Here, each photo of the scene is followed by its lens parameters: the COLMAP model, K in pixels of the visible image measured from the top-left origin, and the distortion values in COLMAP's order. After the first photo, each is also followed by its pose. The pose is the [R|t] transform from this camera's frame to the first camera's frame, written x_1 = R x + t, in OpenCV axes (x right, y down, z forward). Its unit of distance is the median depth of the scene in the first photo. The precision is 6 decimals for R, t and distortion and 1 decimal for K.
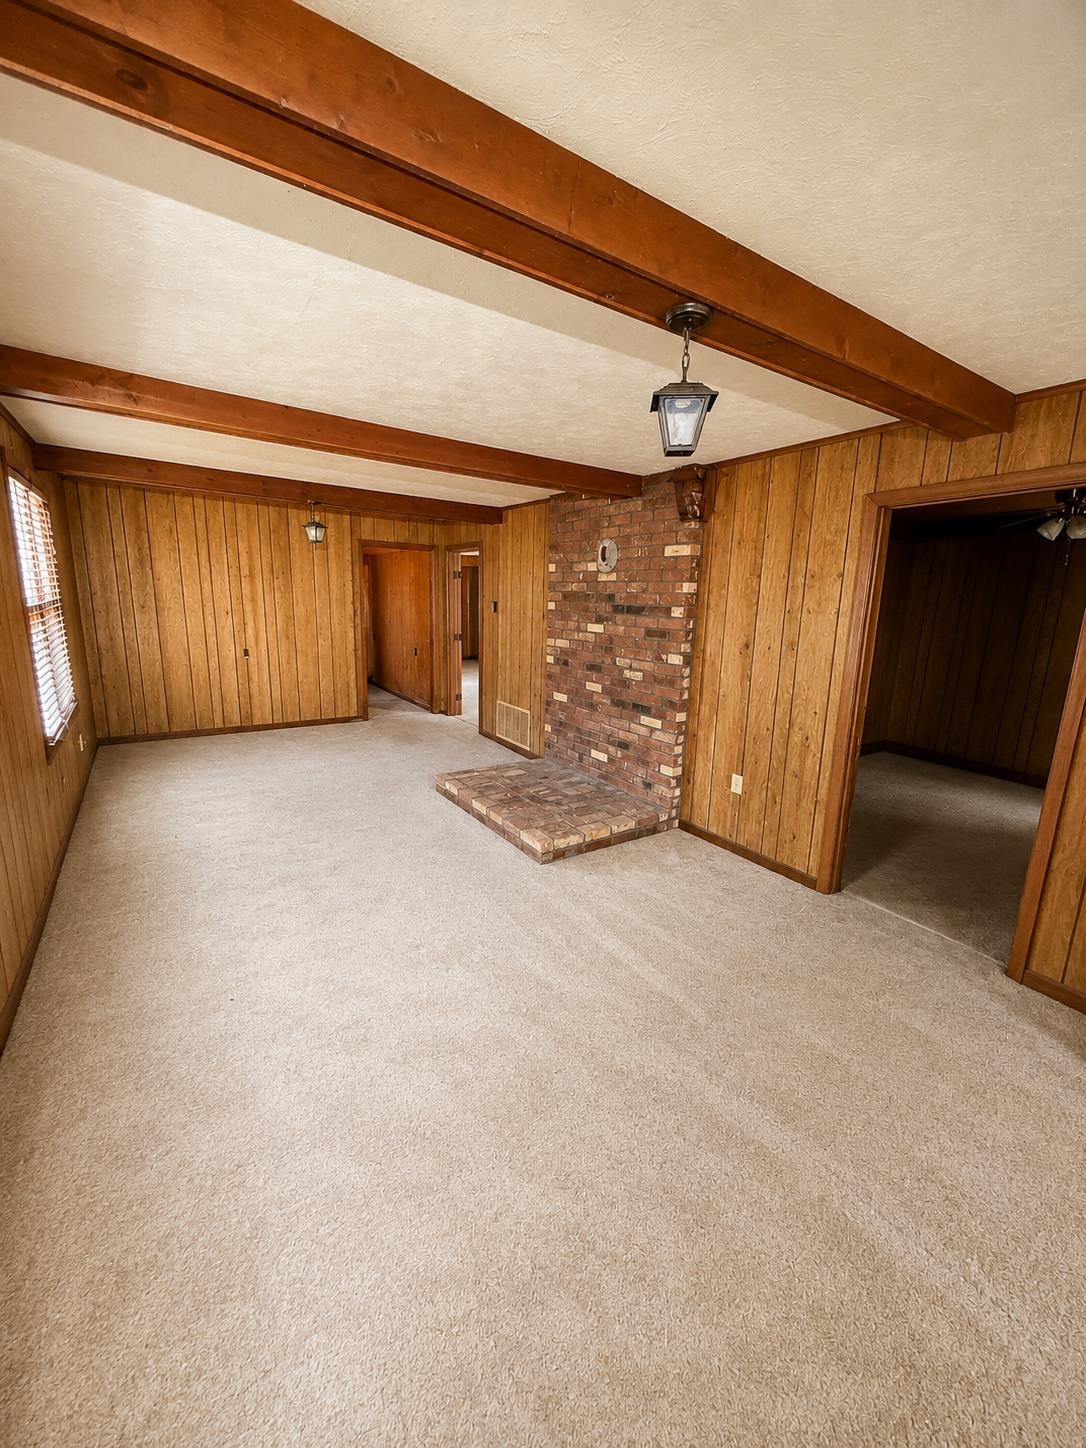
lens RADIAL K [[580.8, 0, 547.7], [0, 580.8, 721.8], [0, 0, 1]] dist [0.000821, -0.000221]
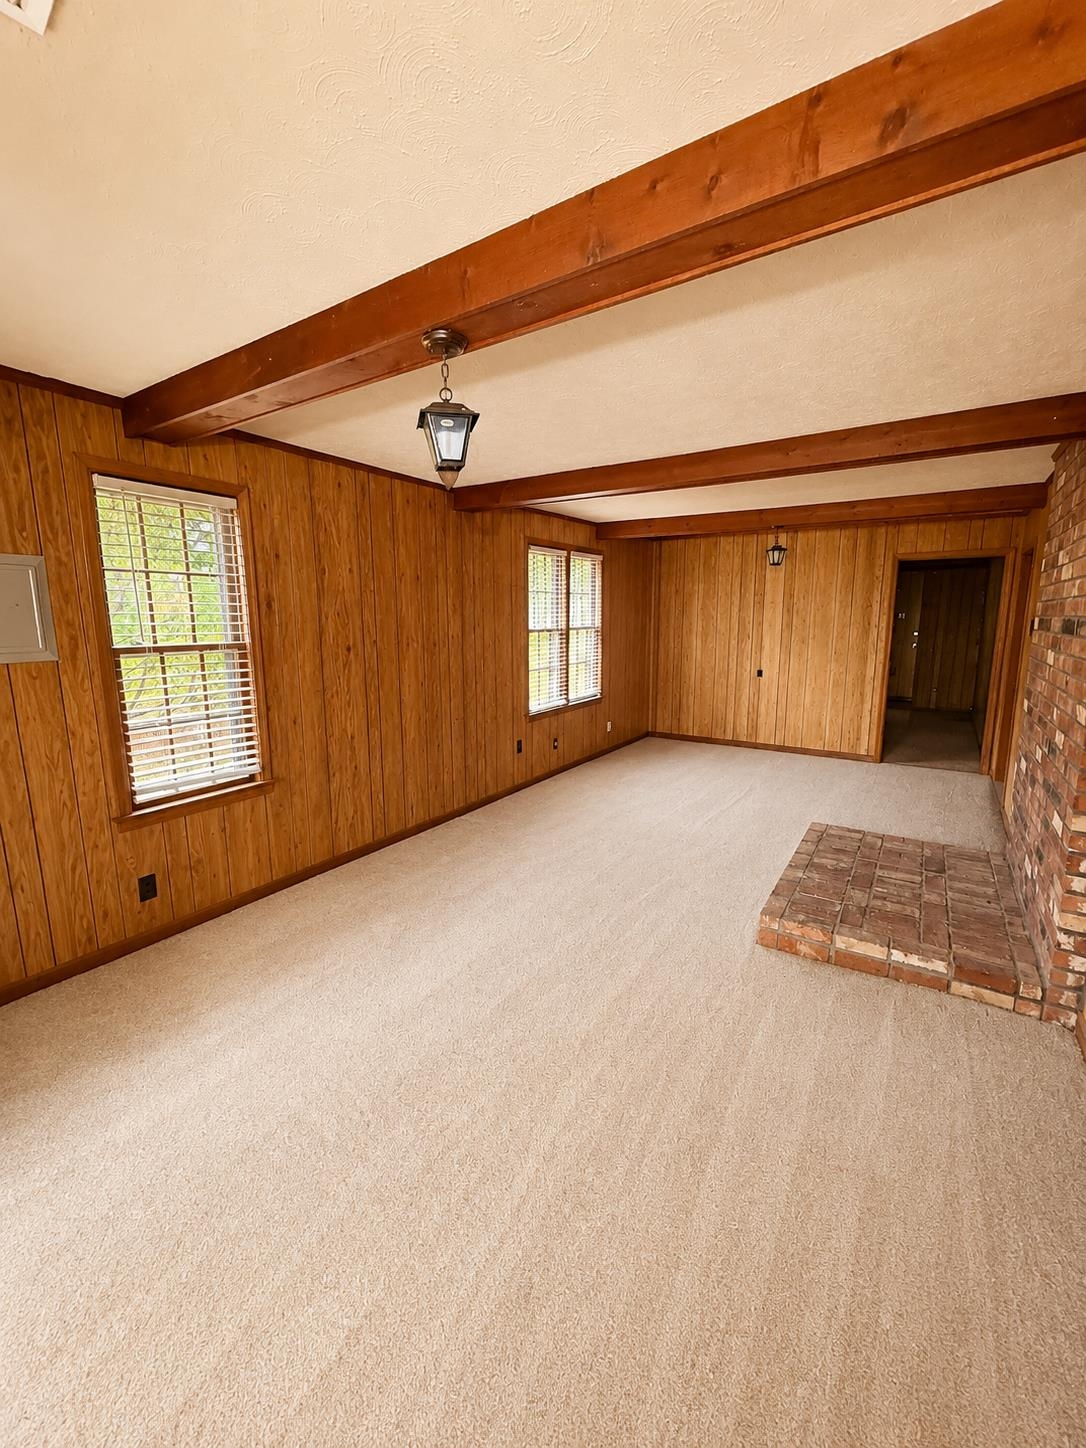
lens RADIAL K [[586.3, 0, 540.6], [0, 586.3, 720.9], [0, 0, 1]] dist [0.001597, 0.000002]
pose [[0.382872, 0.127071, -0.915020, 0.559682], [-0.185610, 0.980877, 0.058552, -0.042636], [0.904963, 0.147419, 0.399137, 0.332612]]
